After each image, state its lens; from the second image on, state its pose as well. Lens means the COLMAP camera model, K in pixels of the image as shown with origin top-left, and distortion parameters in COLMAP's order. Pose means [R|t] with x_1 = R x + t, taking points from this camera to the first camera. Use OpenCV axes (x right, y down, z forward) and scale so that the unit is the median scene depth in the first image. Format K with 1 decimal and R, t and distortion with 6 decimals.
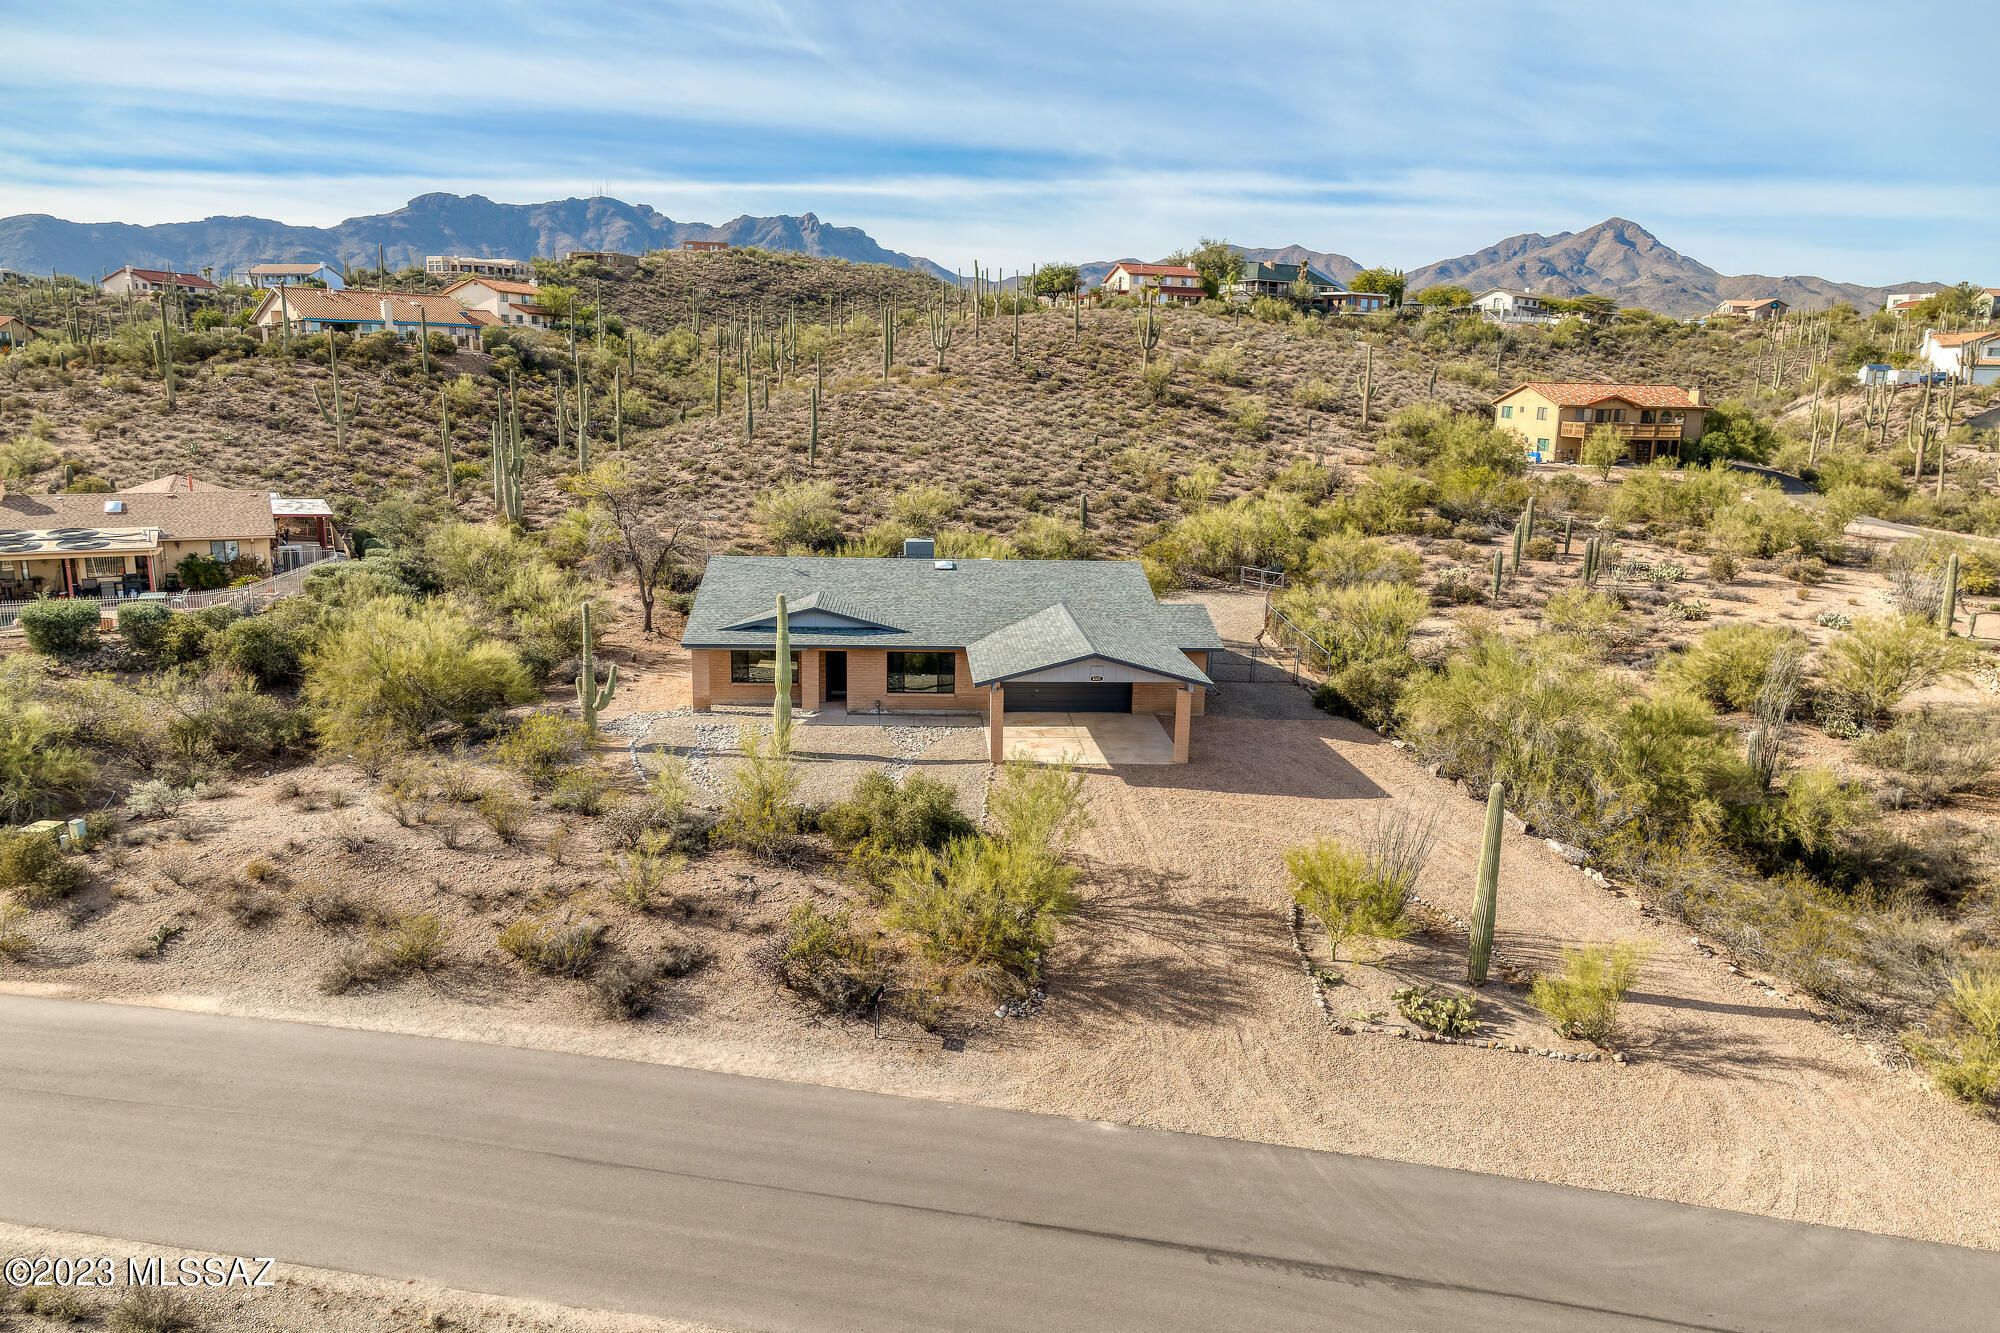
lens RADIAL K [[1376.8, 0, 1011.0], [0, 1376.8, 664.2], [0, 0, 1]] dist [0.006040, -0.007692]
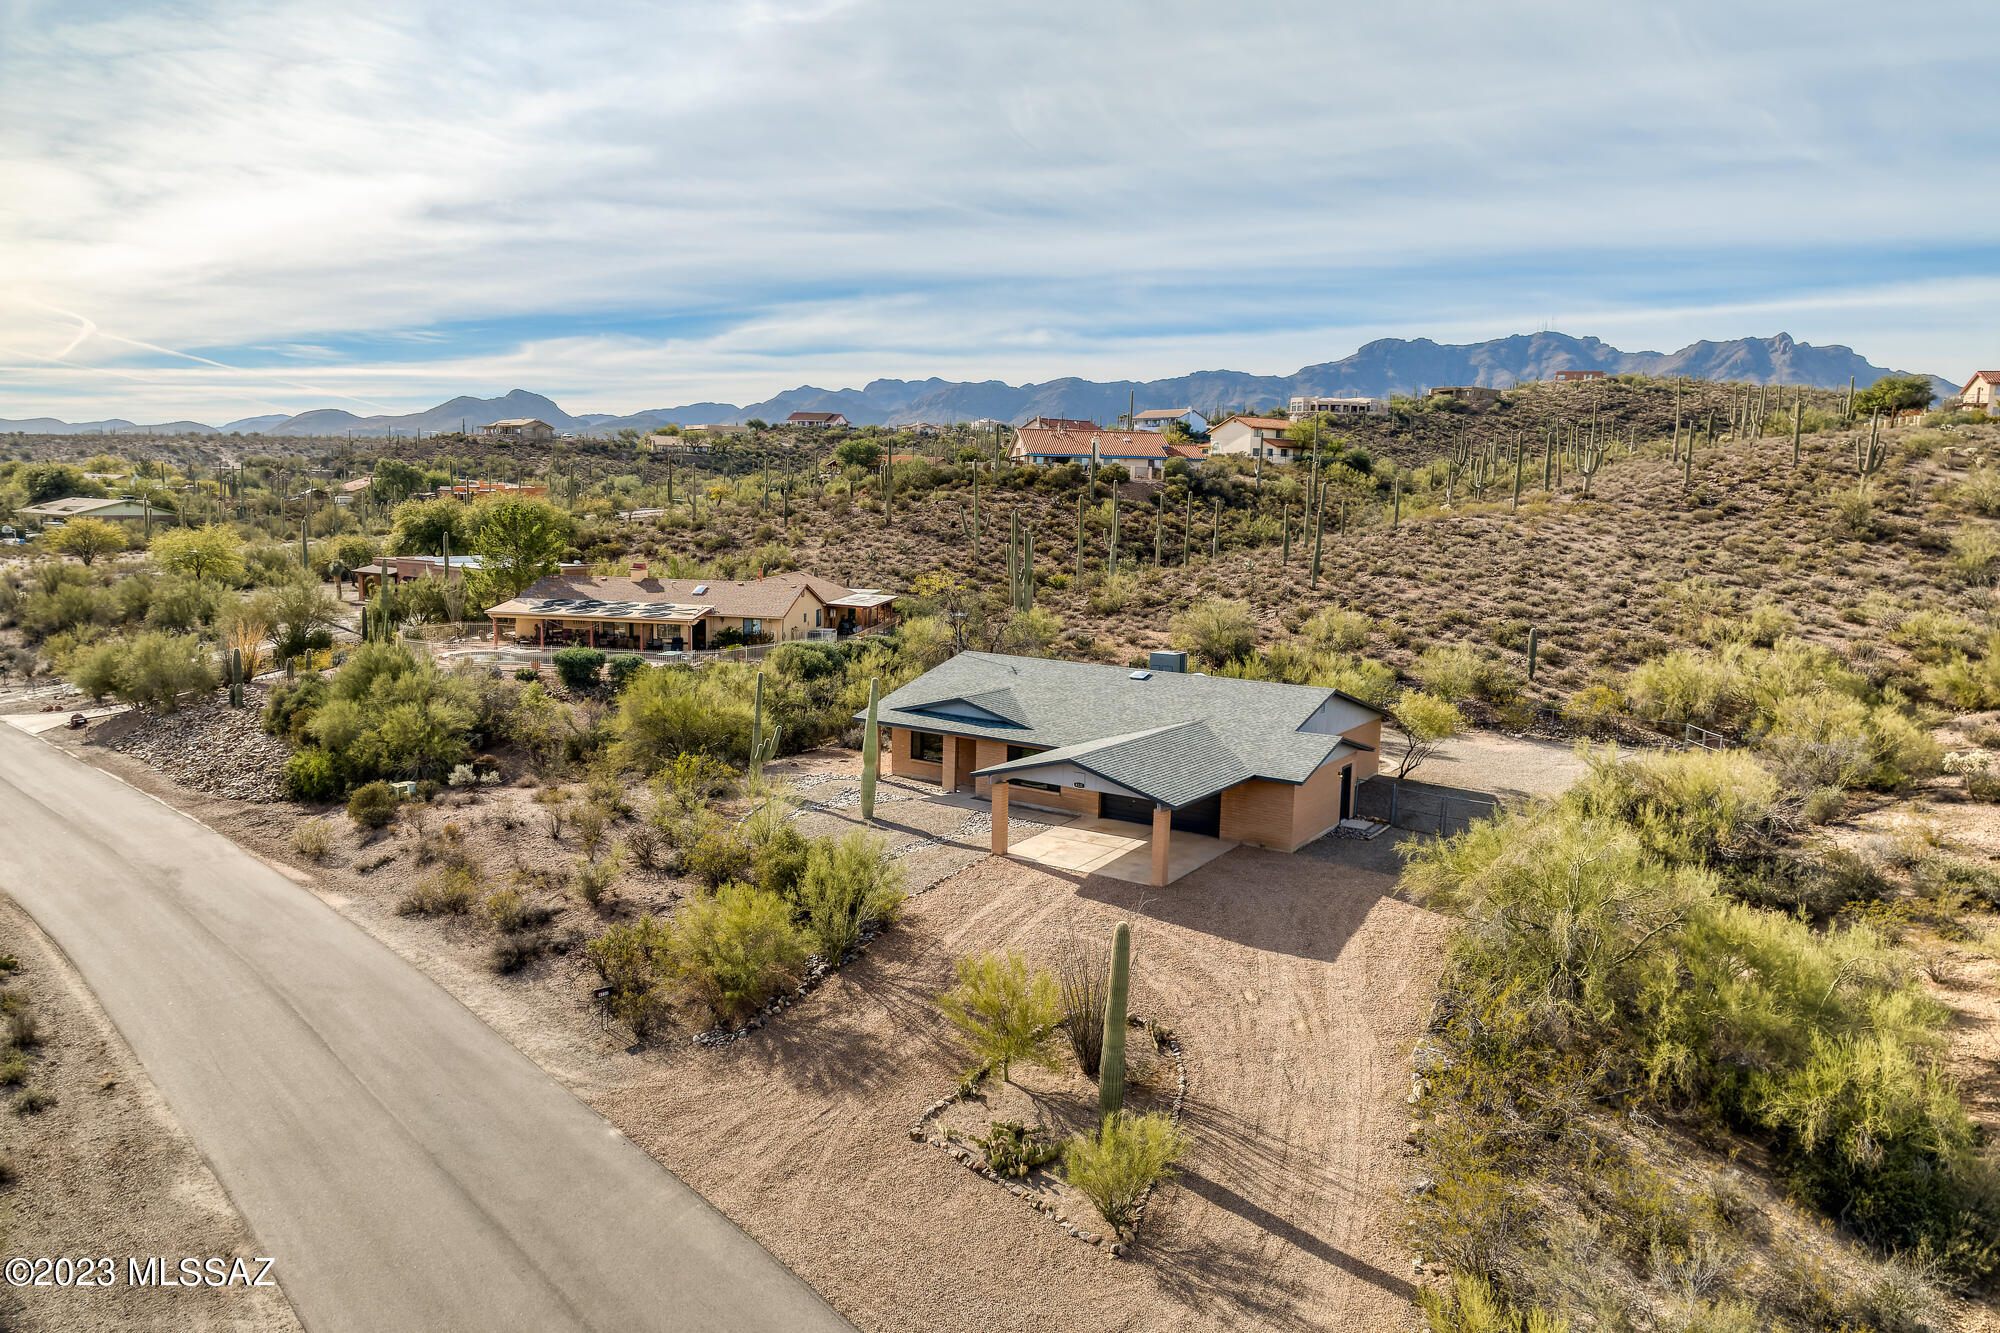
lens RADIAL K [[1376.8, 0, 1007.6], [0, 1376.8, 670.1], [0, 0, 1]] dist [0.006040, -0.007692]
pose [[0.795457, 0.077716, -0.601006, 0.214471], [-0.131211, 0.990305, -0.045608, -0.006880], [0.591634, 0.115138, 0.797942, 0.053958]]
